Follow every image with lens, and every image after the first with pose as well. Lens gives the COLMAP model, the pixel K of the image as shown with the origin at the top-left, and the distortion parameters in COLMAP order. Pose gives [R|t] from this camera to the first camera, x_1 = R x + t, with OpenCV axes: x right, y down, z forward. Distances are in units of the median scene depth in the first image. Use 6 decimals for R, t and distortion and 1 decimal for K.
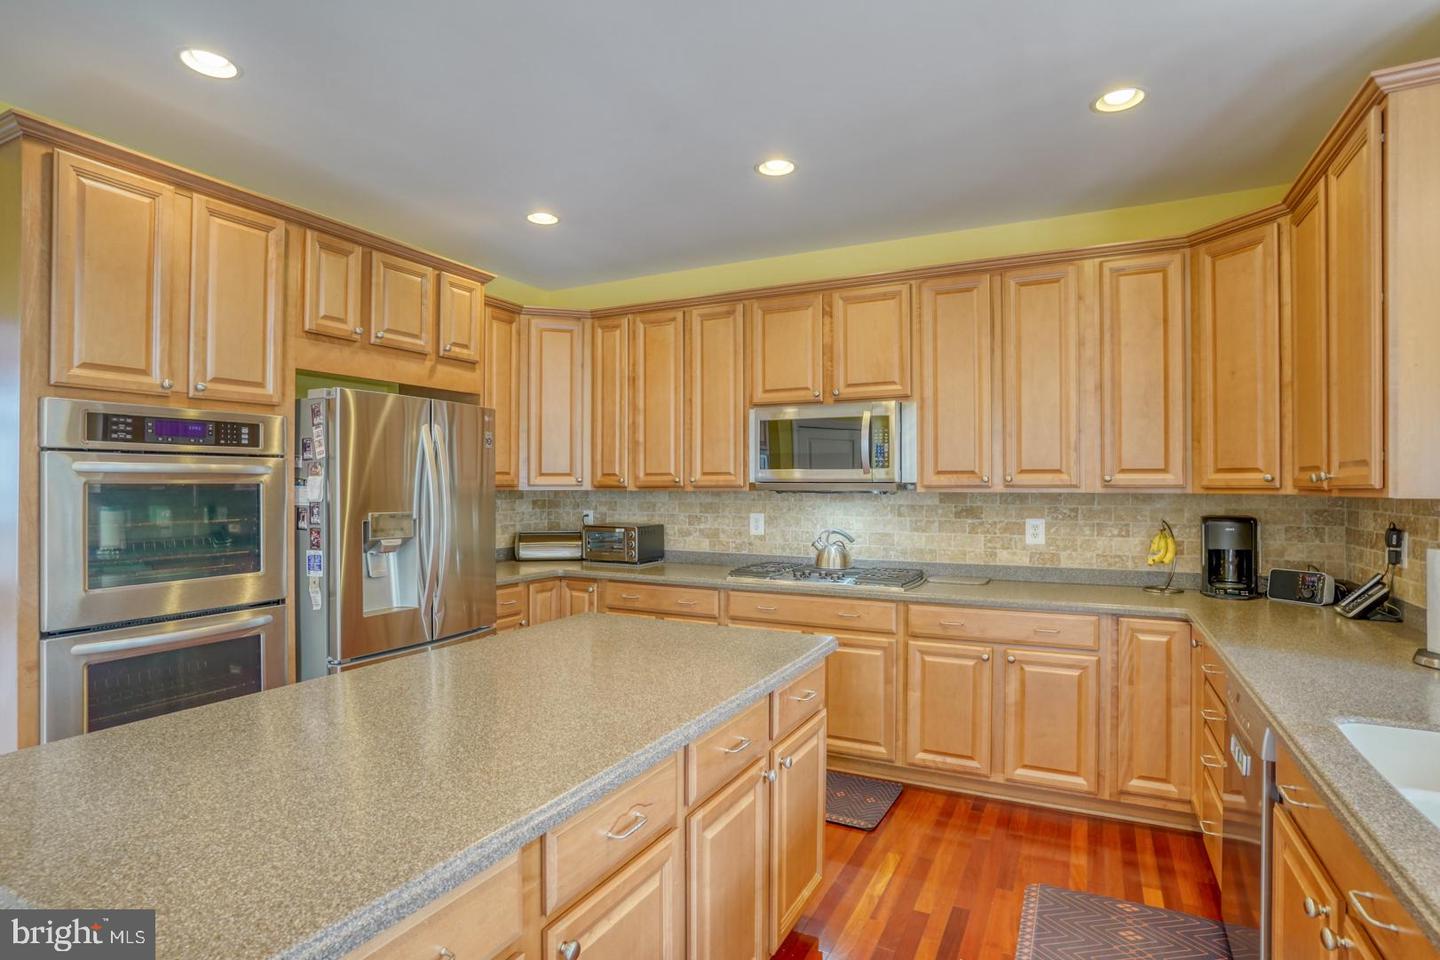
lens RADIAL K [[741.4, 0, 709.6], [0, 741.4, 477.3], [0, 0, 1]] dist [-0.071527, 0.039801]
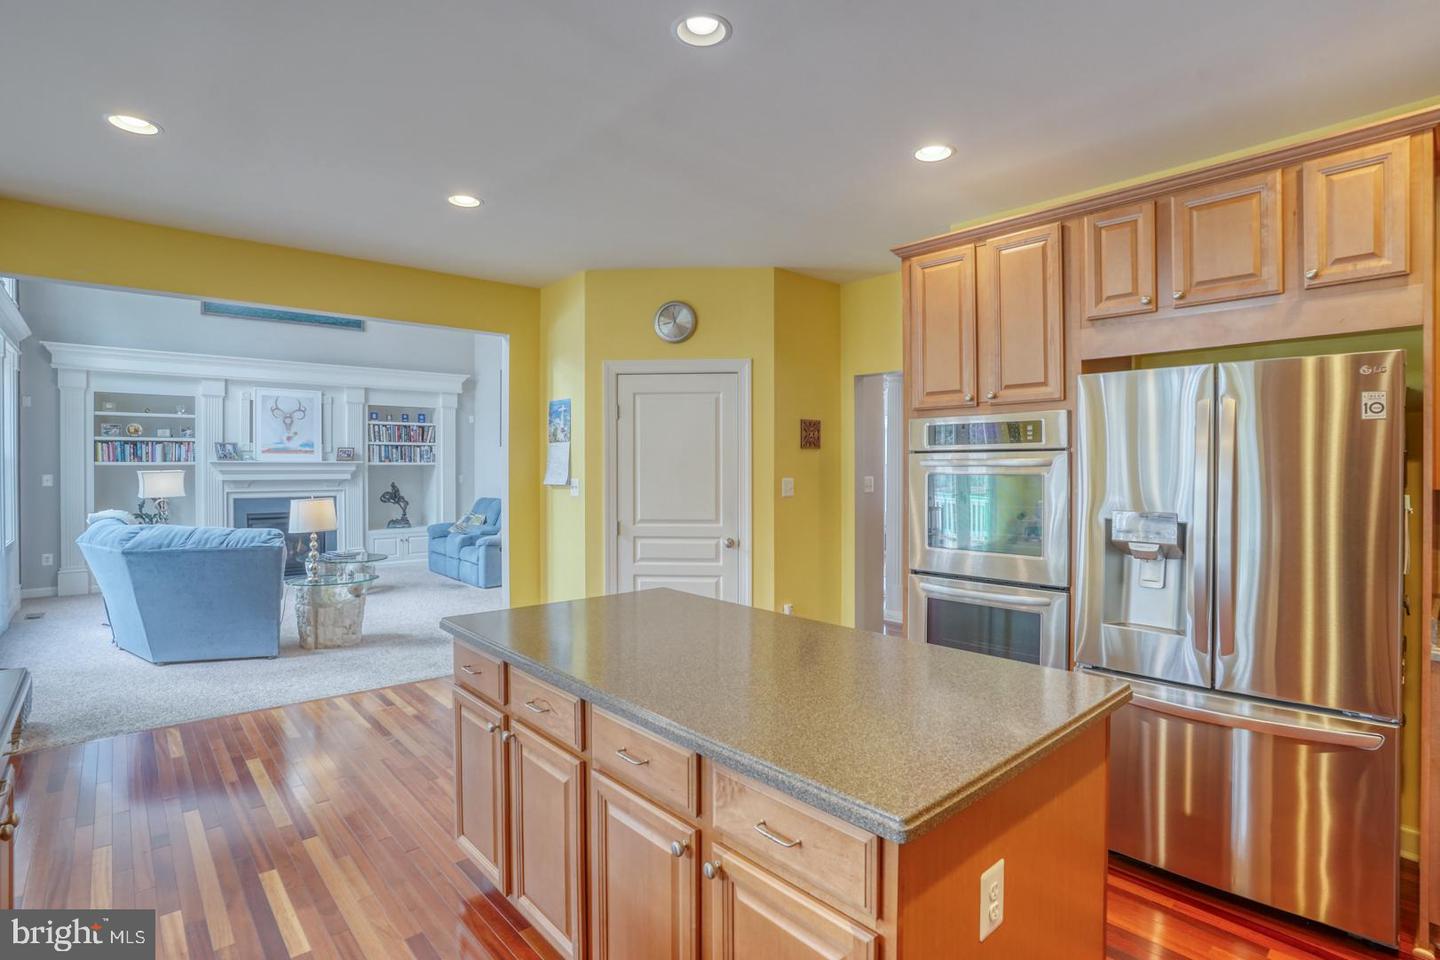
lens RADIAL K [[711.5, 0, 720.0], [0, 711.5, 480.0], [0, 0, 1]] dist [-0.068581, 0.028599]
pose [[-0.347255, 0.018097, -0.937596, 0.401716], [0.009371, 0.999831, 0.015828, -0.004466], [0.937724, -0.003290, -0.347366, 0.691476]]
